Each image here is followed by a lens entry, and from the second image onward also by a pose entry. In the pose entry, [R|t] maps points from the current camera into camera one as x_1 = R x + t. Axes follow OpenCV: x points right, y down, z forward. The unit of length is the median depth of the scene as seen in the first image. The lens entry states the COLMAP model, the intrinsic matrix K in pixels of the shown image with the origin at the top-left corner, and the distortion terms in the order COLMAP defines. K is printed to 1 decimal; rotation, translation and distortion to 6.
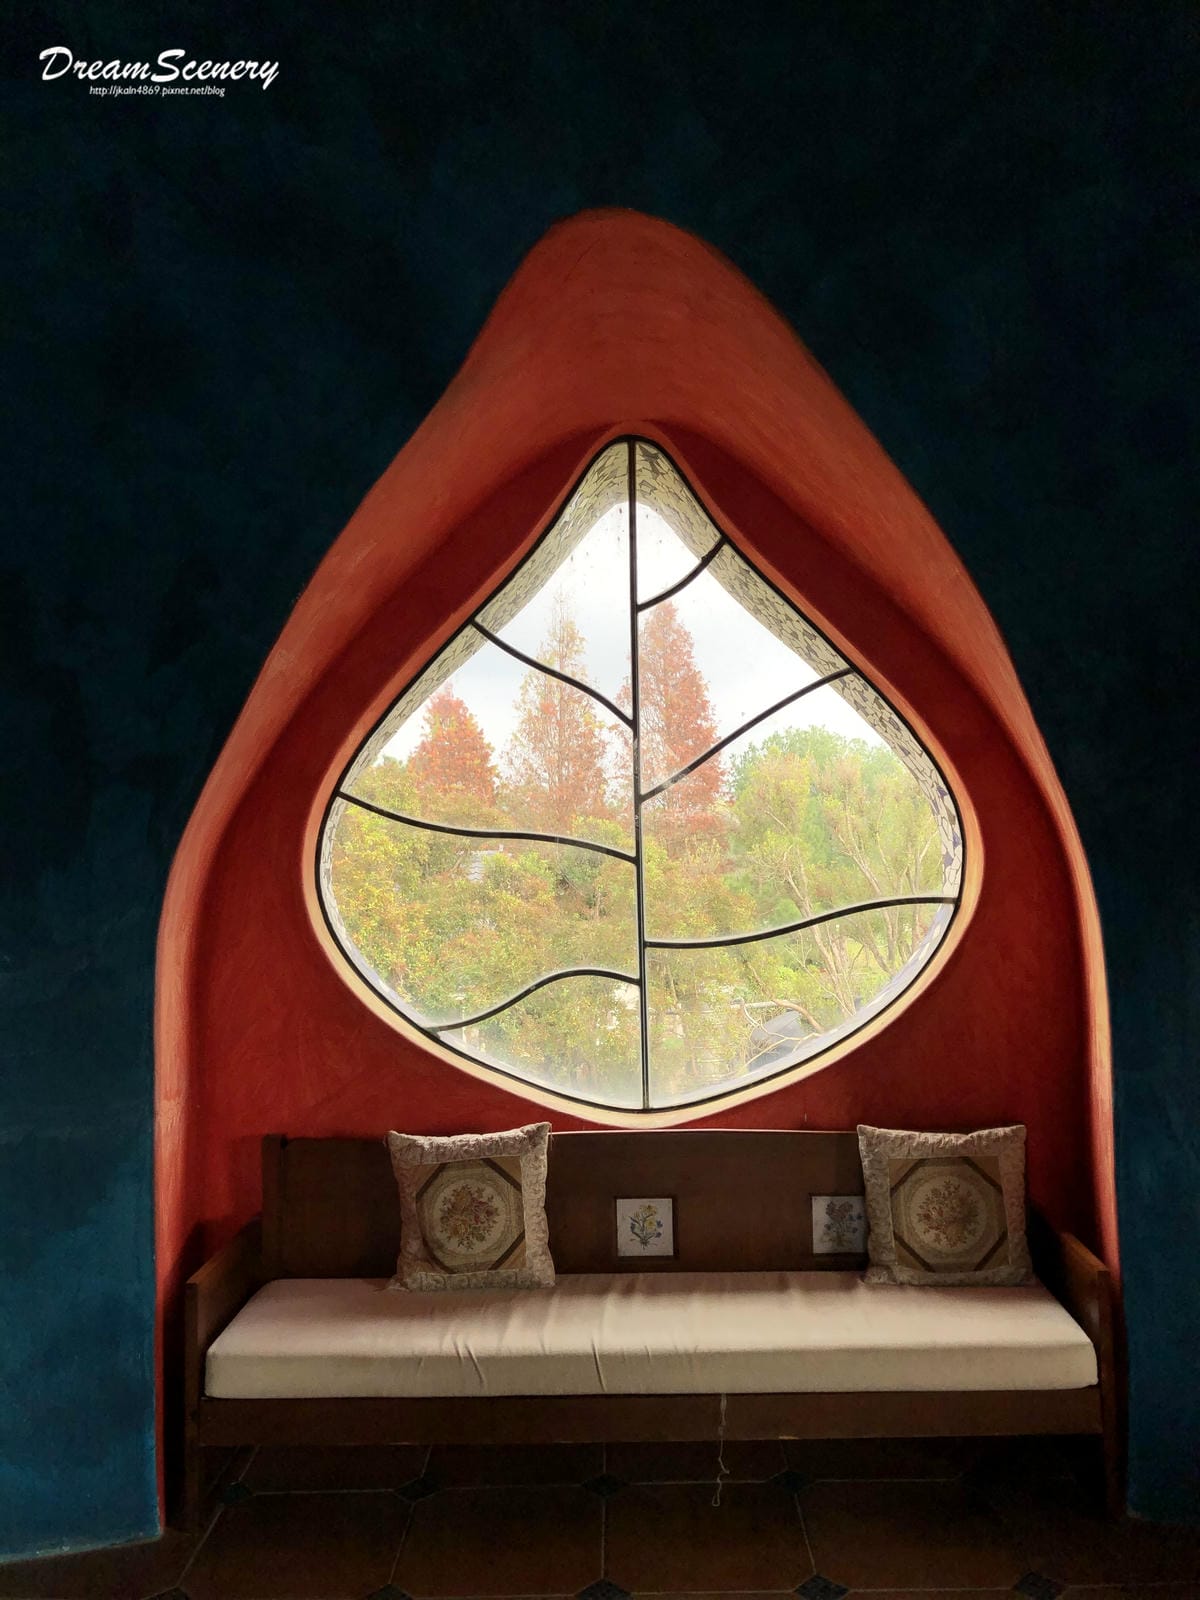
lens RADIAL K [[1299.2, 0, 602.2], [0, 1299.2, 802.0], [0, 0, 1]] dist [0.006918, -0.020566]
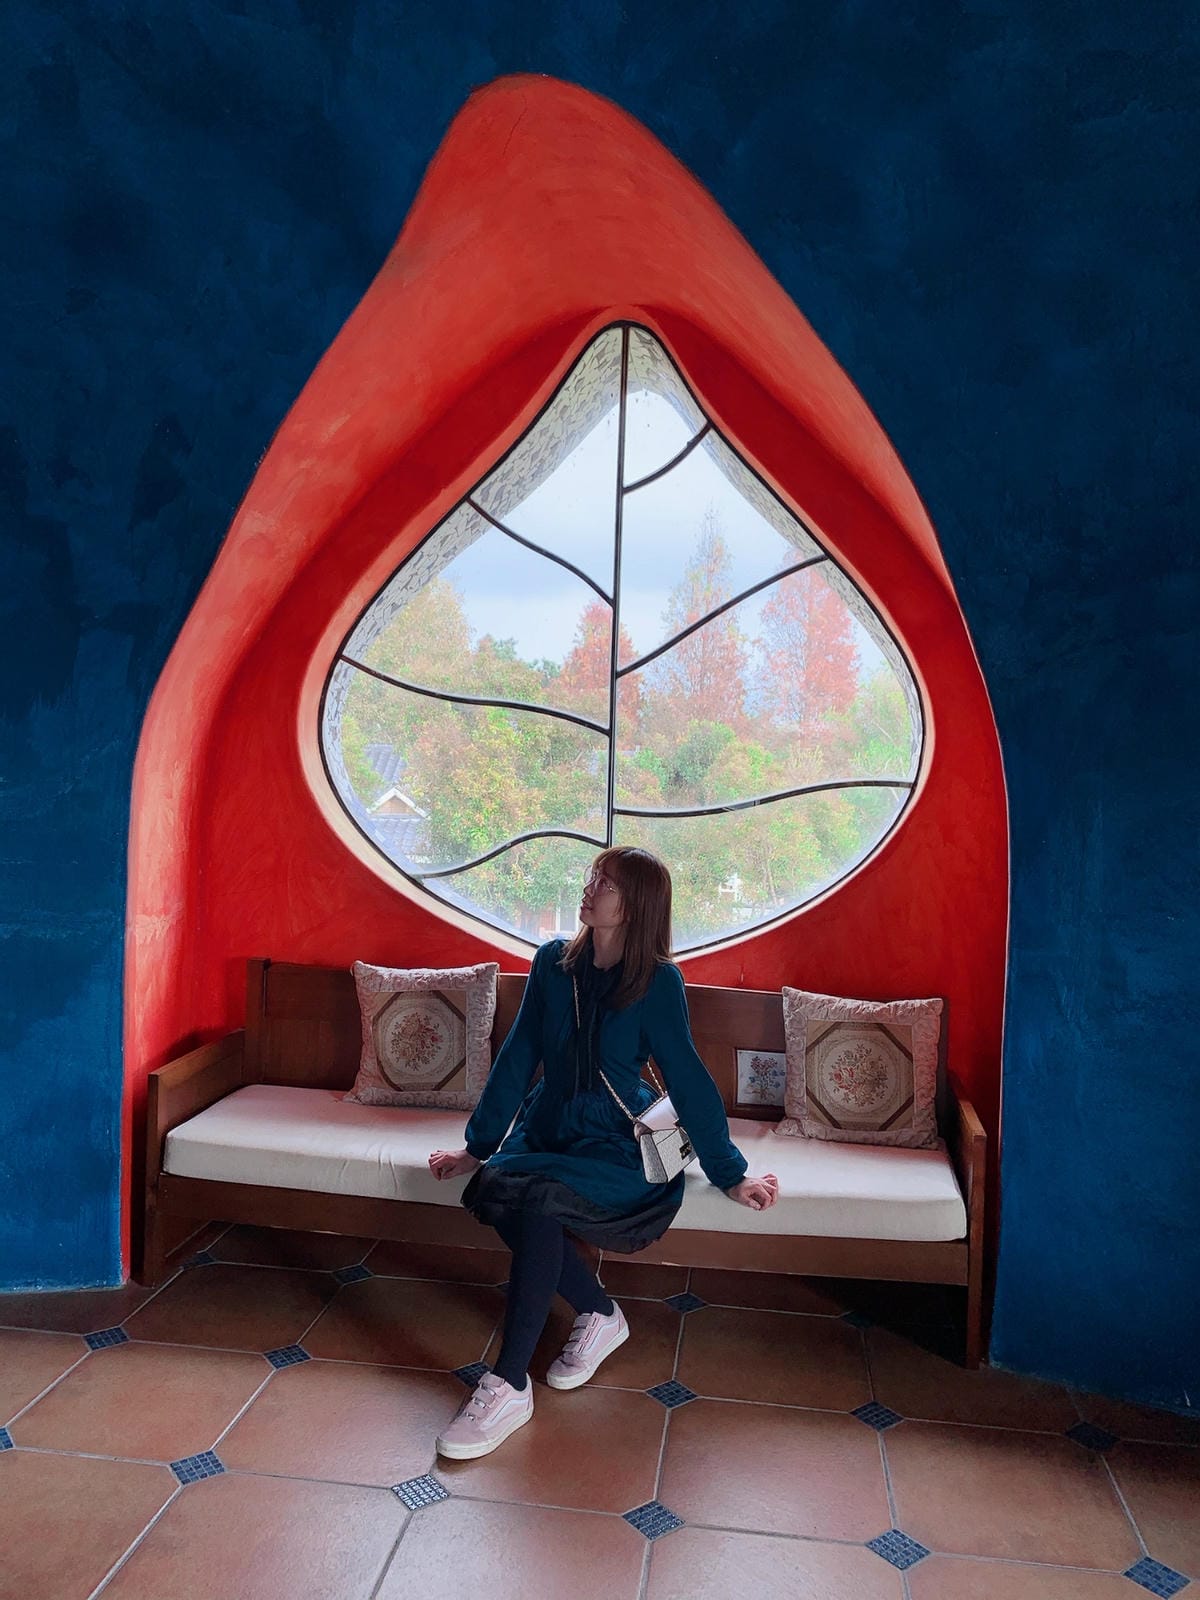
lens RADIAL K [[1215.6, 0, 600.1], [0, 1215.6, 798.5], [0, 0, 1]] dist [0.001126, -0.003080]
pose [[0.990895, 0.056398, -0.122255, 0.161387], [-0.047485, 0.996080, 0.074627, 0.029026], [0.125984, -0.068142, 0.989689, 0.013980]]
